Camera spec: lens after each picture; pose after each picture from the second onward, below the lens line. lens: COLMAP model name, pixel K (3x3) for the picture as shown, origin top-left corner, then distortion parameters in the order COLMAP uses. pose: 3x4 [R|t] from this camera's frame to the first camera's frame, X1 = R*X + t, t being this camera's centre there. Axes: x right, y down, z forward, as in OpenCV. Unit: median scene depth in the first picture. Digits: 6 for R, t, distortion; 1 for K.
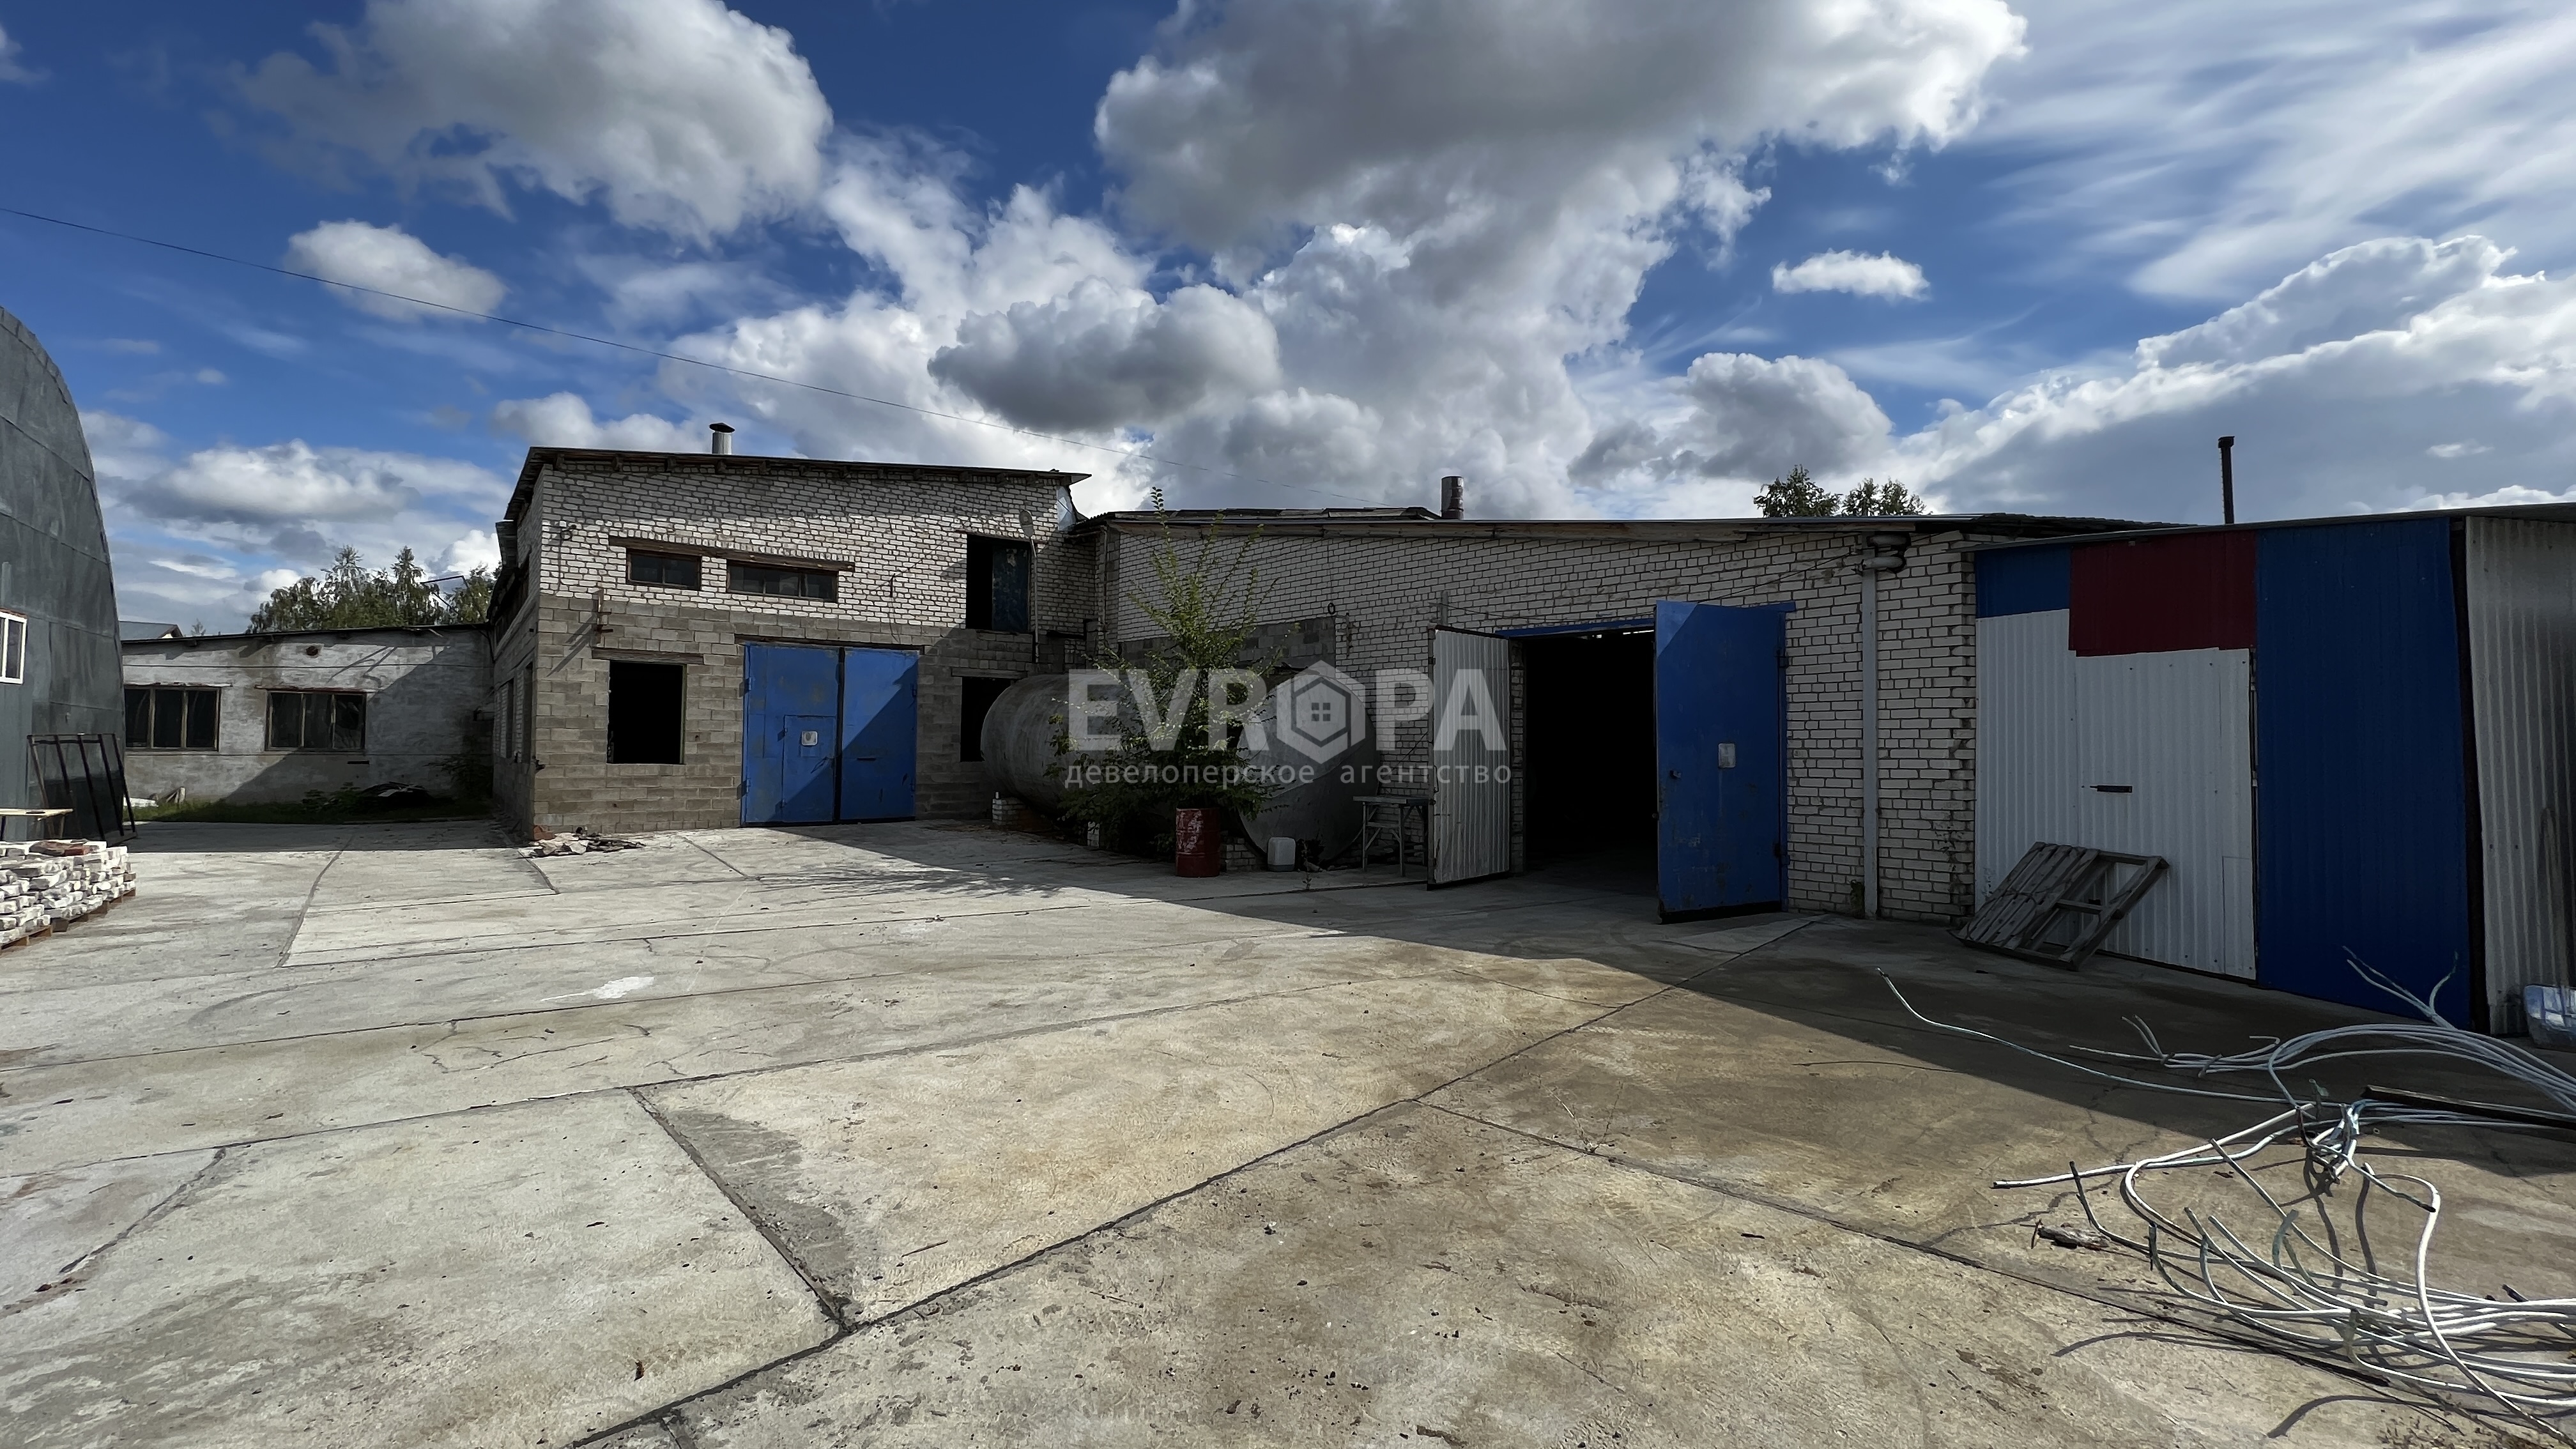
lens RADIAL K [[1031.0, 0, 1280.6], [0, 1031.0, 722.6], [0, 0, 1]] dist [-0.004728, -0.000288]
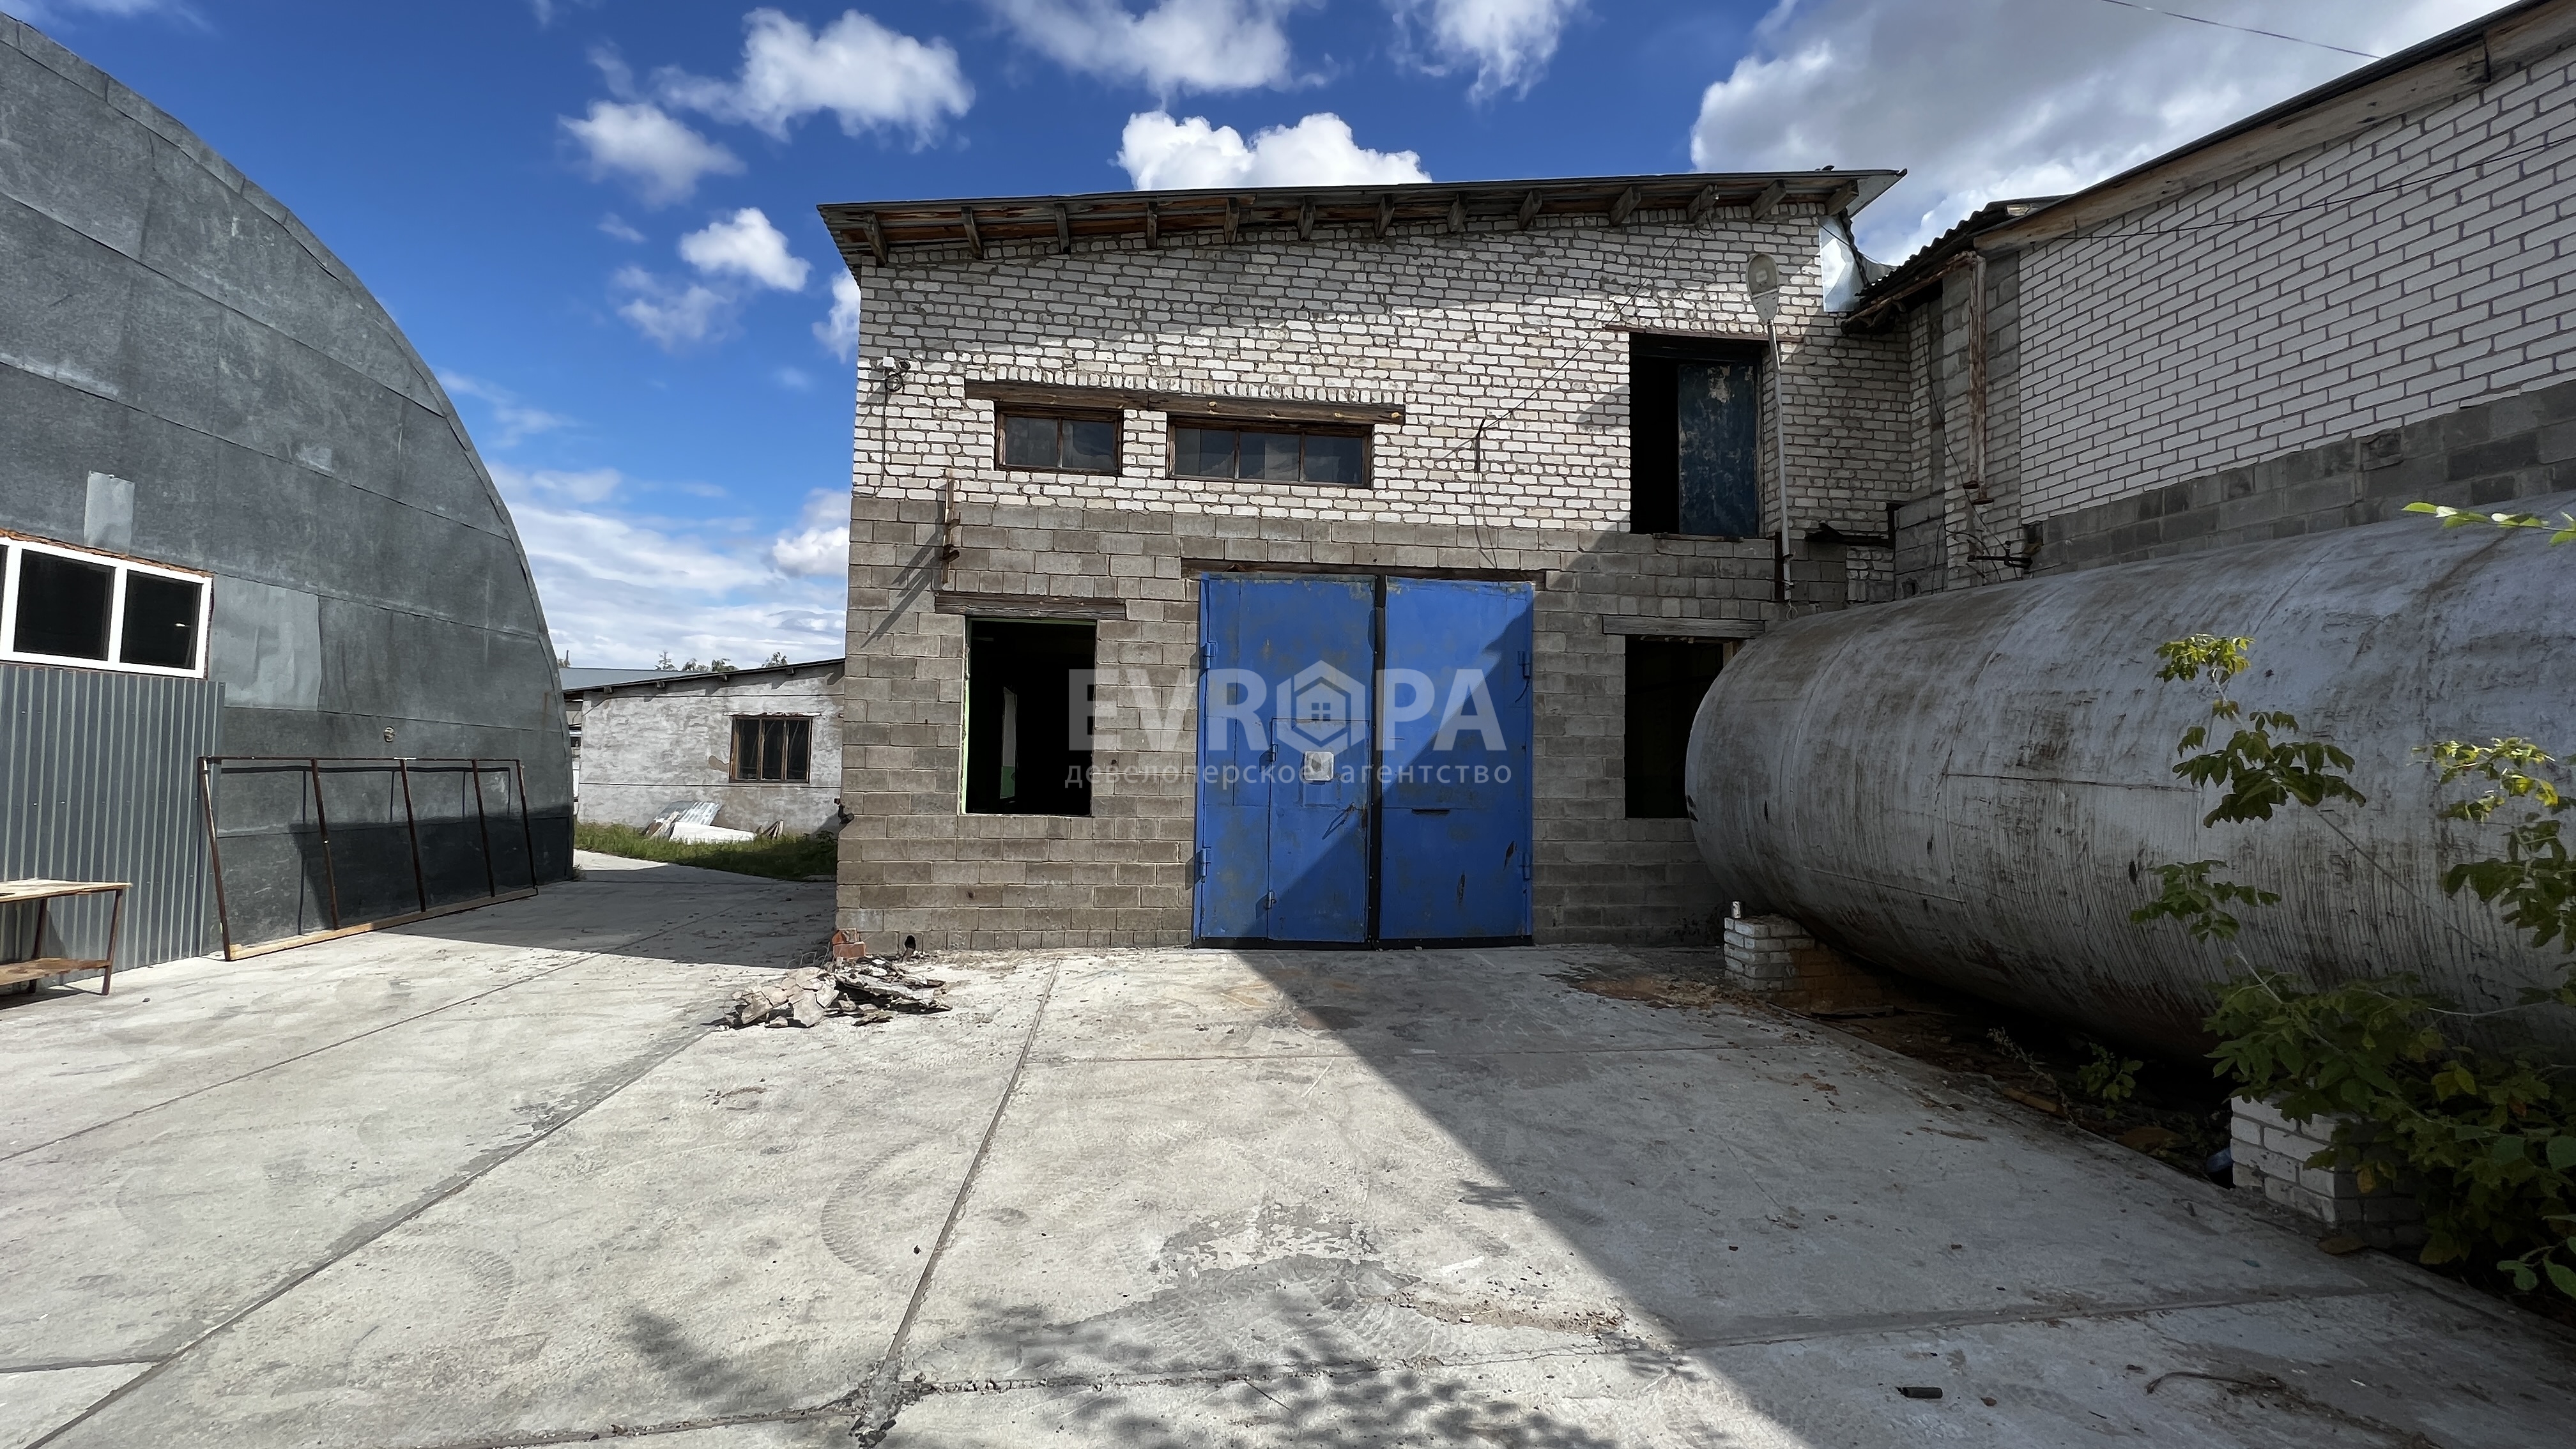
lens RADIAL K [[1030.4, 0, 1279.1], [0, 1030.4, 718.7], [0, 0, 1]] dist [-0.000100, 0.000526]
pose [[0.851246, -0.025226, -0.524161, -0.227009], [0.004333, 0.999148, -0.041049, 0.013179], [0.524750, 0.032672, 0.850629, 0.597126]]
